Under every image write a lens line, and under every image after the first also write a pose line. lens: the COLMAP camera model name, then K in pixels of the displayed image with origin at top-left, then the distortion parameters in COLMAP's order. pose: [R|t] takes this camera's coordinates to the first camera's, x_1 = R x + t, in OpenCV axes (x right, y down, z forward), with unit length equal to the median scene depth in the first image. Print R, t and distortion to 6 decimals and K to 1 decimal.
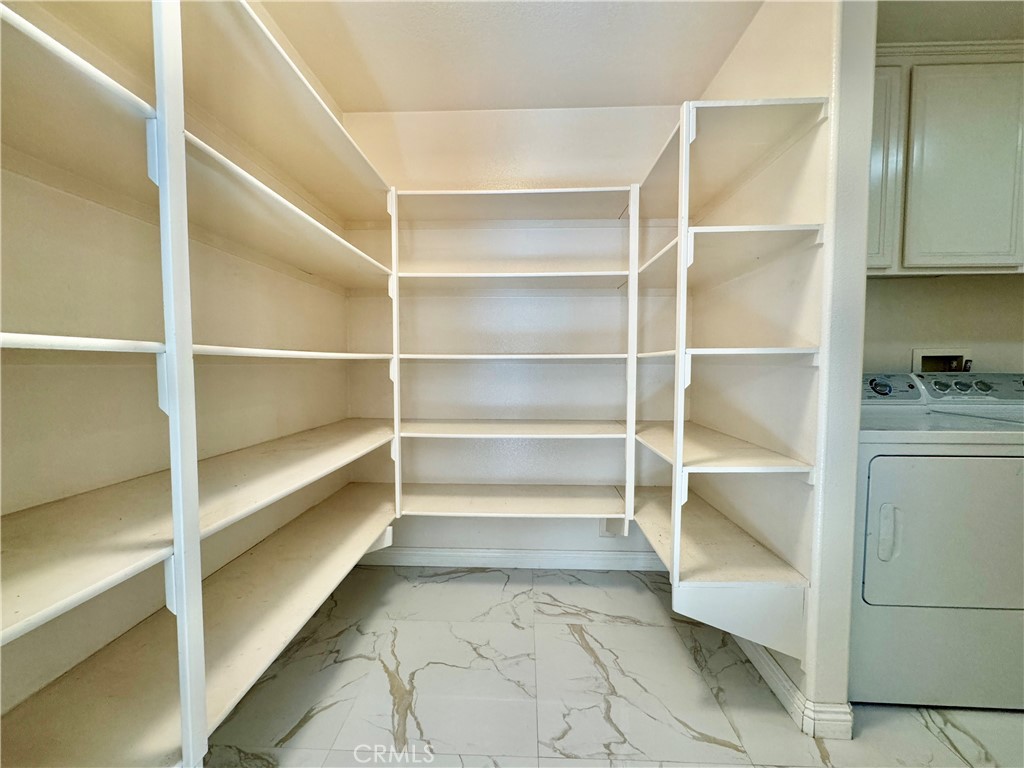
lens RADIAL K [[409.3, 0, 512.0], [0, 409.3, 384.0], [0, 0, 1]] dist [-0.000444, 0.000413]
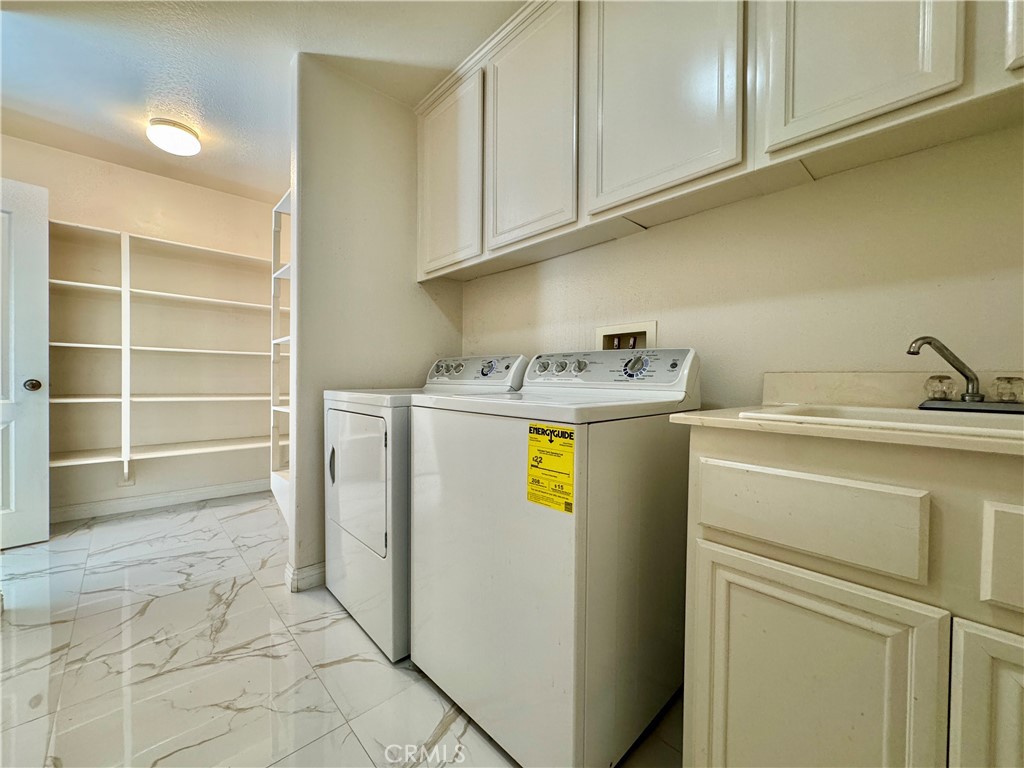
lens RADIAL K [[409.3, 0, 512.0], [0, 409.3, 384.0], [0, 0, 1]] dist [-0.000444, 0.000413]
pose [[0.711956, 0.017379, -0.702009, 2.272933], [-0.045752, 0.998718, -0.021676, 0.091475], [0.700732, 0.047551, 0.711839, 0.427457]]
